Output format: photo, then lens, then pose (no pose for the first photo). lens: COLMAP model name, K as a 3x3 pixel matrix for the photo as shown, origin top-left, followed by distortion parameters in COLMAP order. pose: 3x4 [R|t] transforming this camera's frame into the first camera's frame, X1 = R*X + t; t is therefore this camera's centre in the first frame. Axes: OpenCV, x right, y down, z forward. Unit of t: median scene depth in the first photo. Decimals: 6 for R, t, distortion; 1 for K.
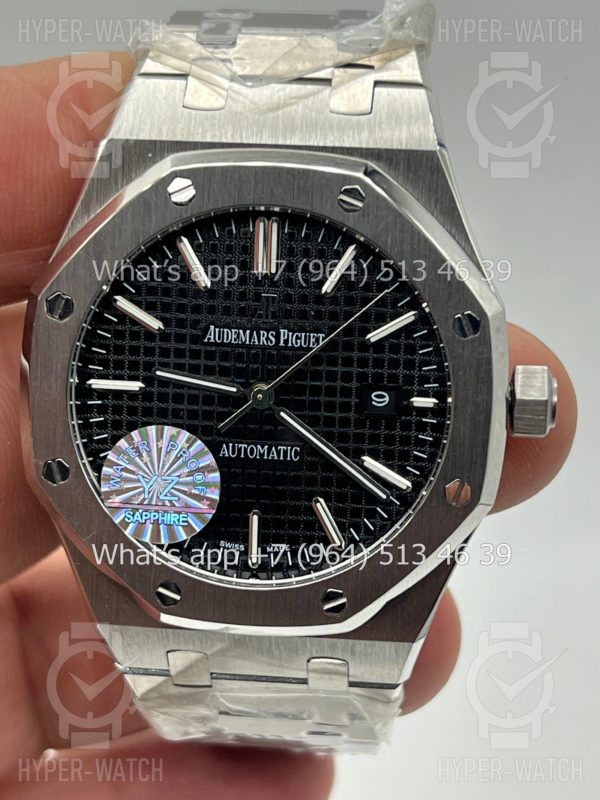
lens RADIAL K [[1798.8, 0, 300.0], [0, 1798.8, 400.0], [0, 0, 1]] dist [0.055843, 0.133571]
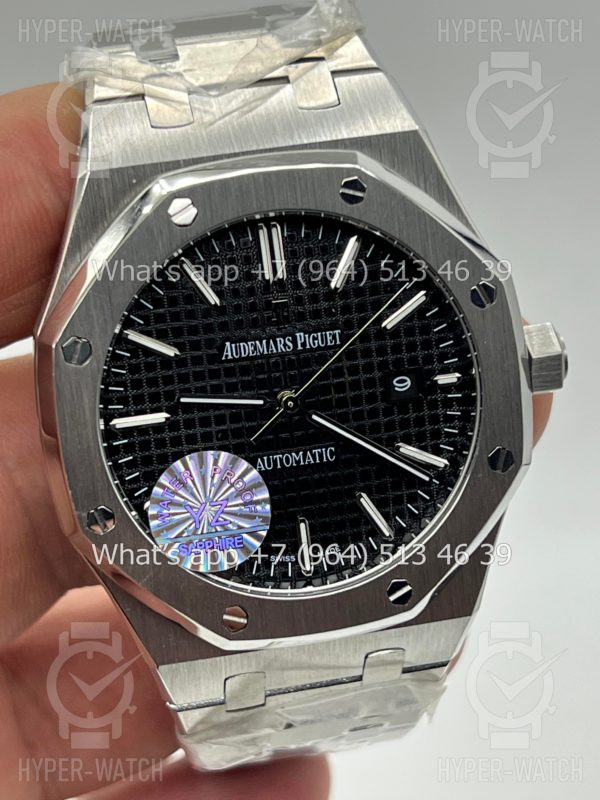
lens RADIAL K [[1798.8, 0, 300.0], [0, 1798.8, 400.0], [0, 0, 1]] dist [0.055843, 0.133571]
pose [[0.960428, -0.188468, 0.205082, -0.217383], [0.187670, 0.981951, 0.023513, -0.025946], [-0.205812, 0.015905, 0.978462, 0.032686]]
